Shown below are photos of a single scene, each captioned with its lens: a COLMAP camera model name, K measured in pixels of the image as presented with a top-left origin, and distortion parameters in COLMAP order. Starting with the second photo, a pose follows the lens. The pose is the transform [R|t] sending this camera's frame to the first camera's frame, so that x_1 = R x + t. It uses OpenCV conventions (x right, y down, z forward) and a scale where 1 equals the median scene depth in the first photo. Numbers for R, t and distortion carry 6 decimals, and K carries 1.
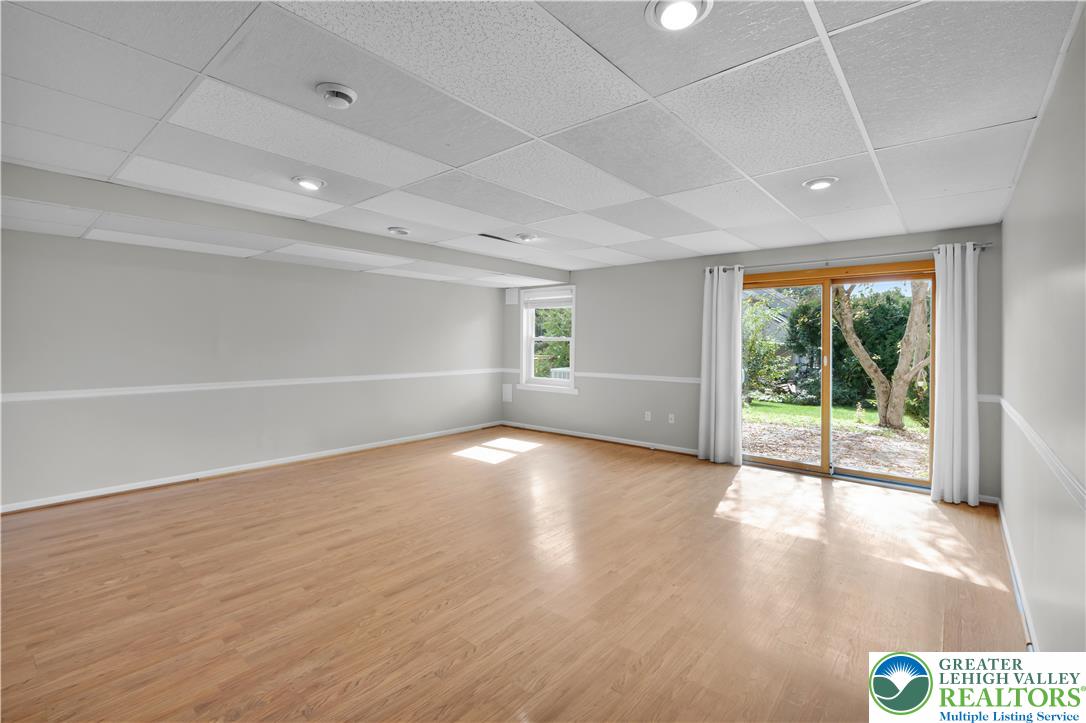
lens RADIAL K [[474.2, 0, 538.1], [0, 474.2, 356.0], [0, 0, 1]] dist [0.003999, 0.000032]
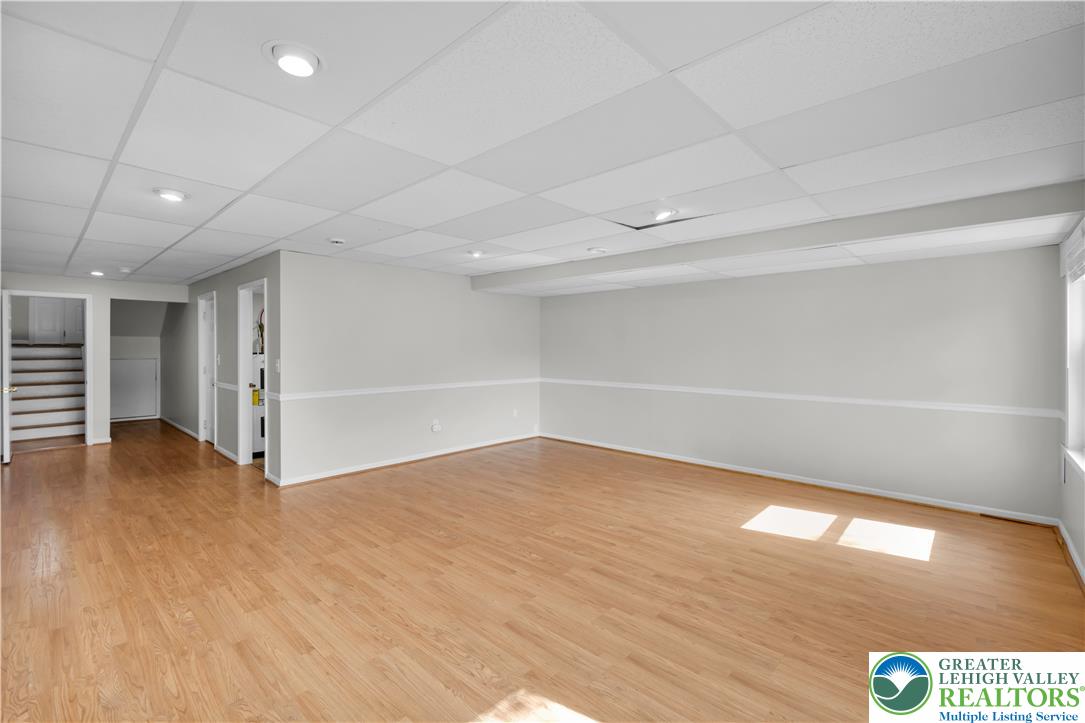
lens RADIAL K [[473.8, 0, 536.9], [0, 473.8, 354.4], [0, 0, 1]] dist [0.003999, 0.000032]
pose [[-0.036650, 0.002867, -0.999324, 1.076323], [-0.032253, 0.999472, 0.004051, -0.038286], [0.998808, 0.032379, -0.036538, 1.243073]]
